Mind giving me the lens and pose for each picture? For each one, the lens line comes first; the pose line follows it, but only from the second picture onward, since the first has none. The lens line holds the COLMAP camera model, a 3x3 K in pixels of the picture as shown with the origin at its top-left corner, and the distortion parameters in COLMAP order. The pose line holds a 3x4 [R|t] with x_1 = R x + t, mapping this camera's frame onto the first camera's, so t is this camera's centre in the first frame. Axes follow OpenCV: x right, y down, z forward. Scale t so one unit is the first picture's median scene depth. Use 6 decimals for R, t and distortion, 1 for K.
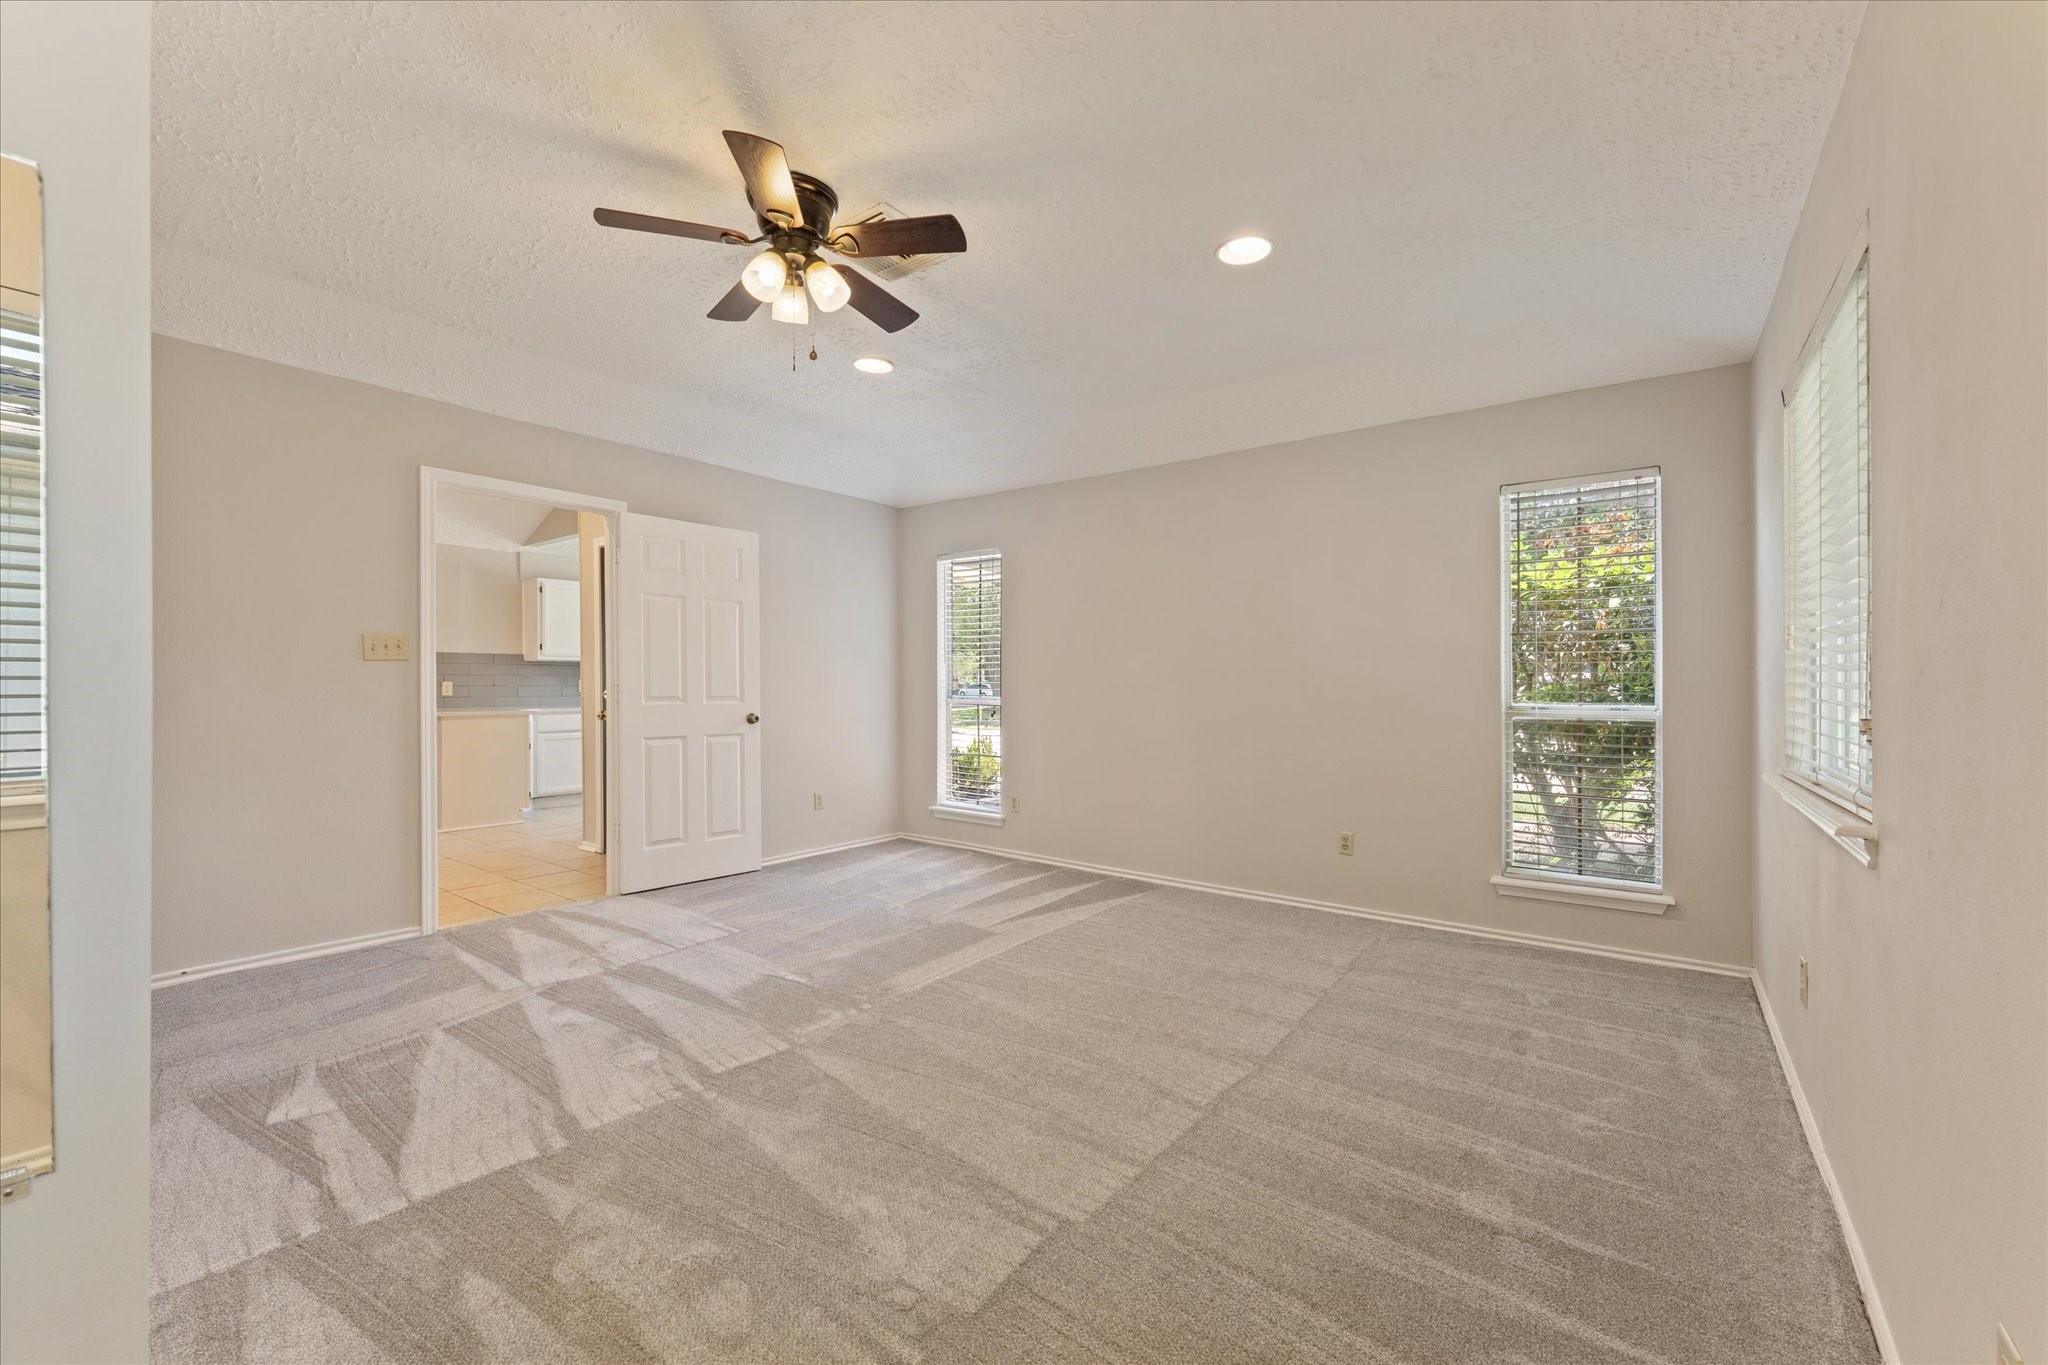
lens RADIAL K [[845.9, 0, 1031.6], [0, 845.9, 666.1], [0, 0, 1]] dist [-0.002799, 0.000017]
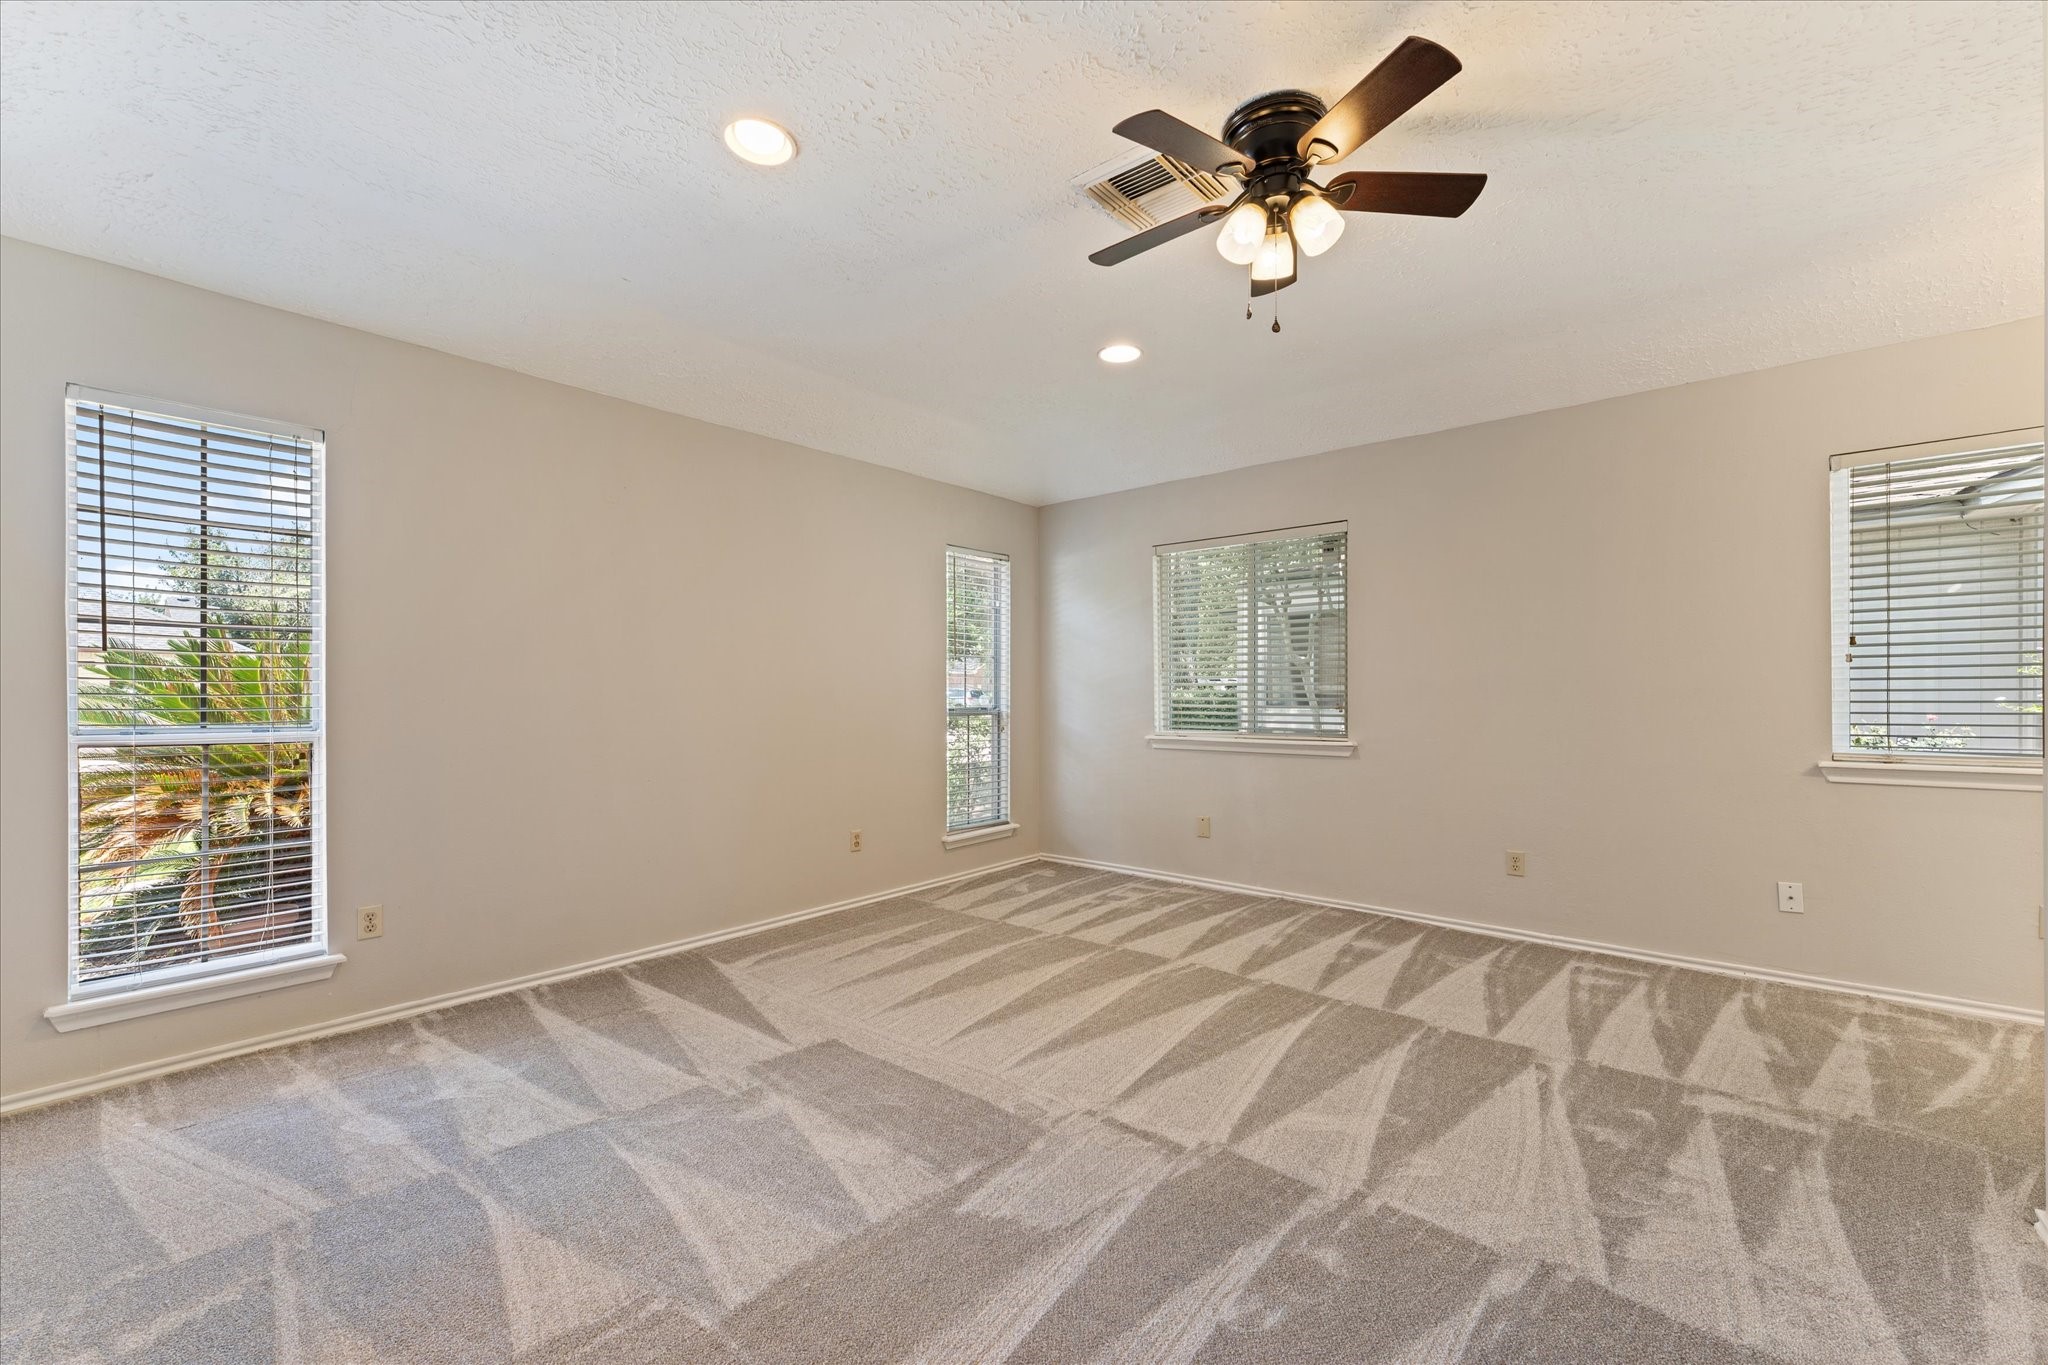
lens RADIAL K [[847.6, 0, 1024.0], [0, 847.6, 682.5], [0, 0, 1]] dist [0.000007, -0.000148]
pose [[0.051300, 0.003967, 0.998675, -0.763845], [-0.007579, 0.999965, -0.003583, 0.011483], [-0.998655, -0.007385, 0.051328, 0.802808]]
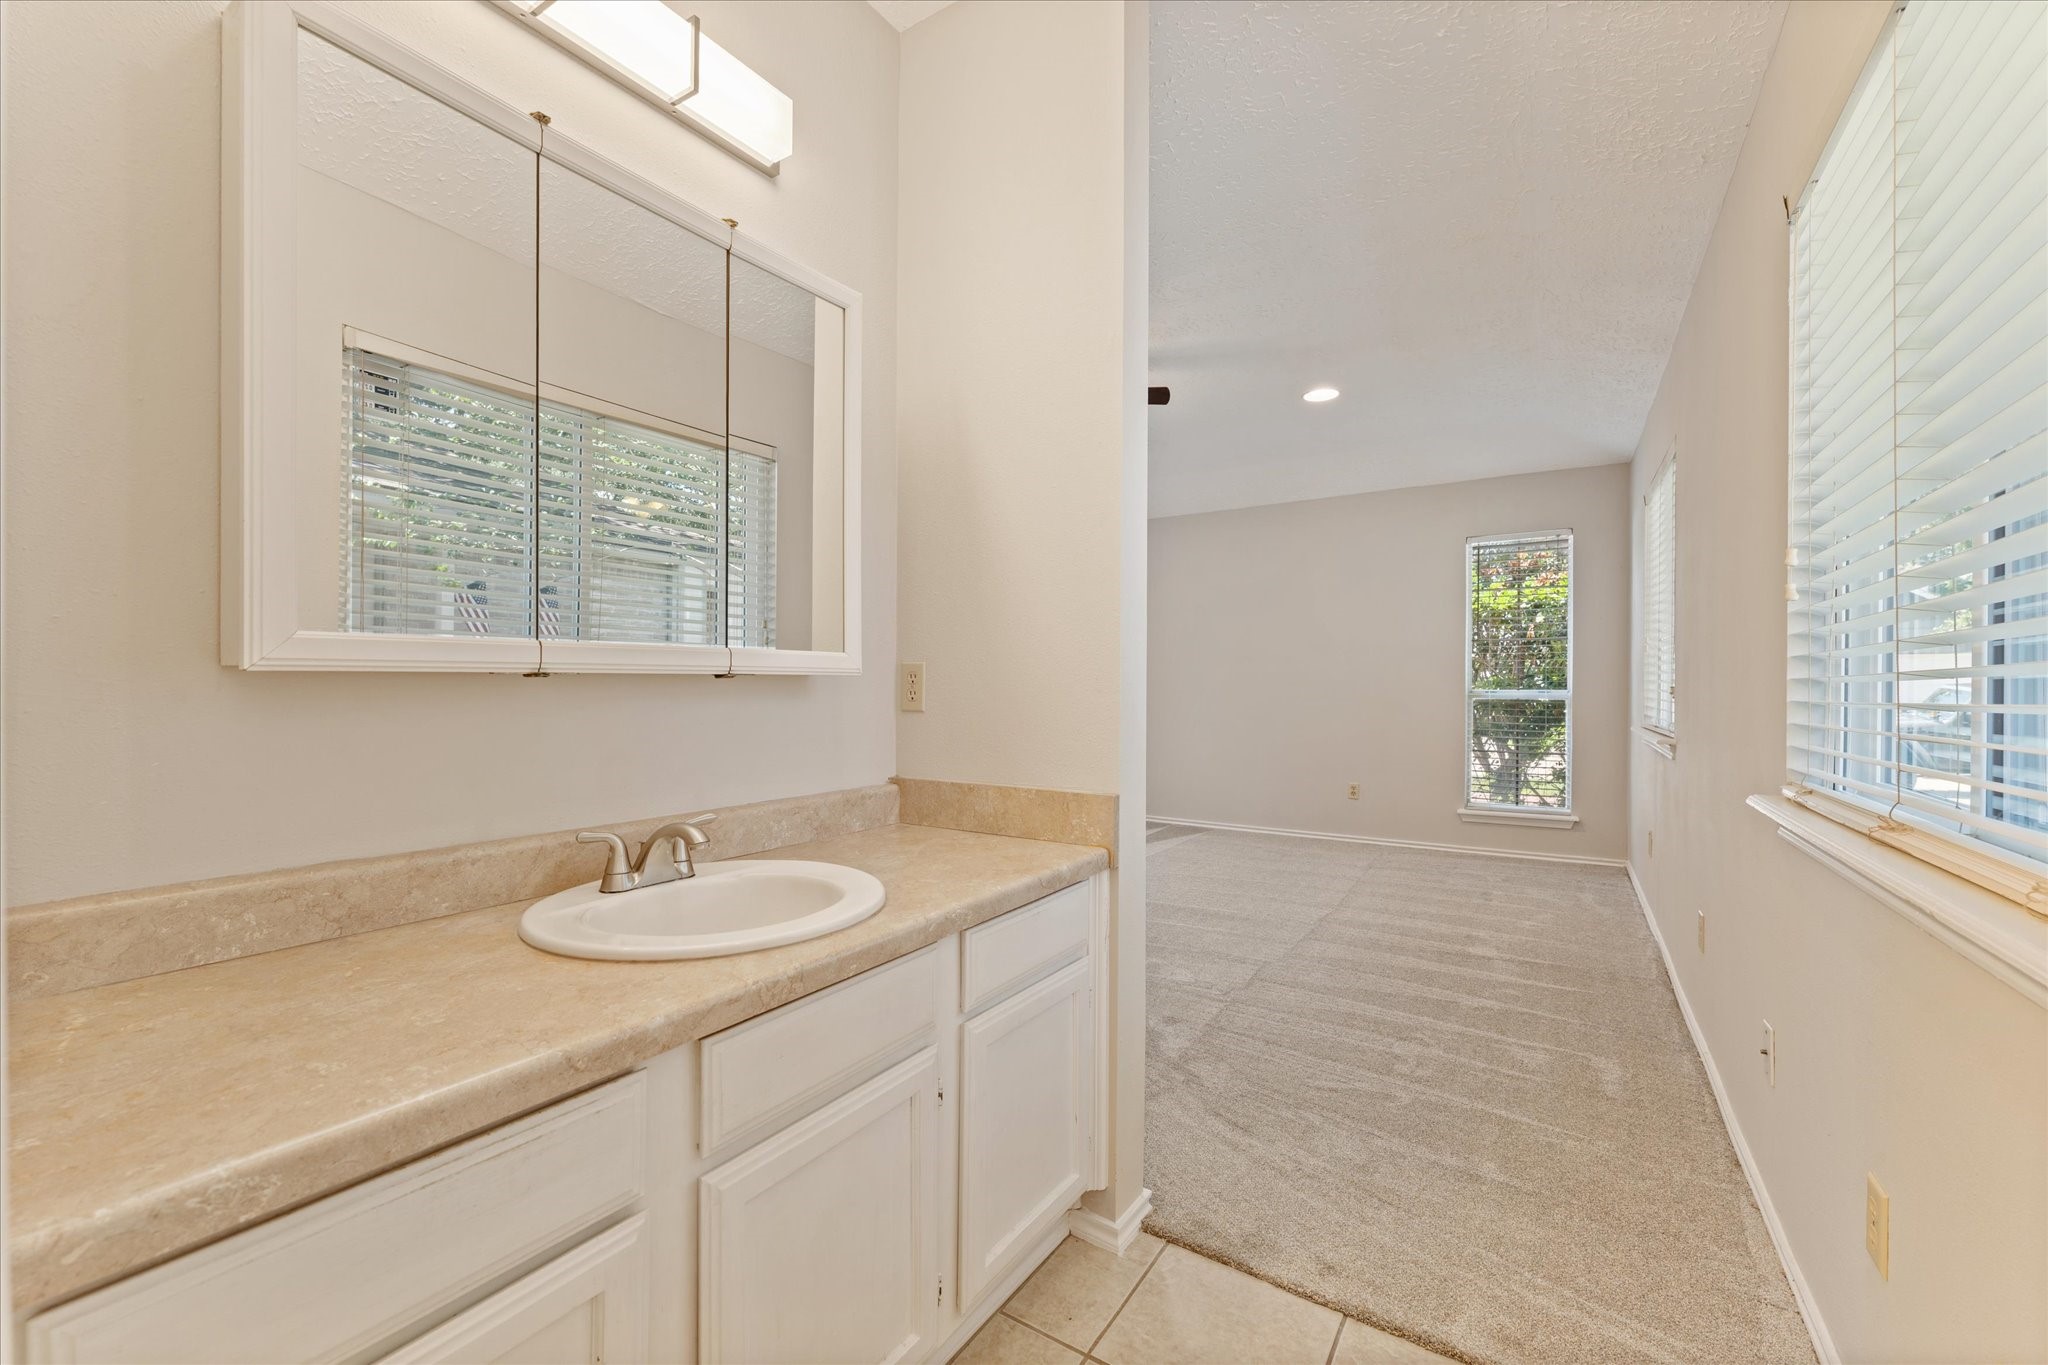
lens RADIAL K [[847.6, 0, 1024.0], [0, 847.6, 682.5], [0, 0, 1]] dist [0.000007, -0.000148]
pose [[0.997329, -0.002961, 0.072978, -0.297774], [0.001607, 0.999826, 0.018600, 0.004804], [-0.073020, -0.018433, 0.997160, -0.383045]]
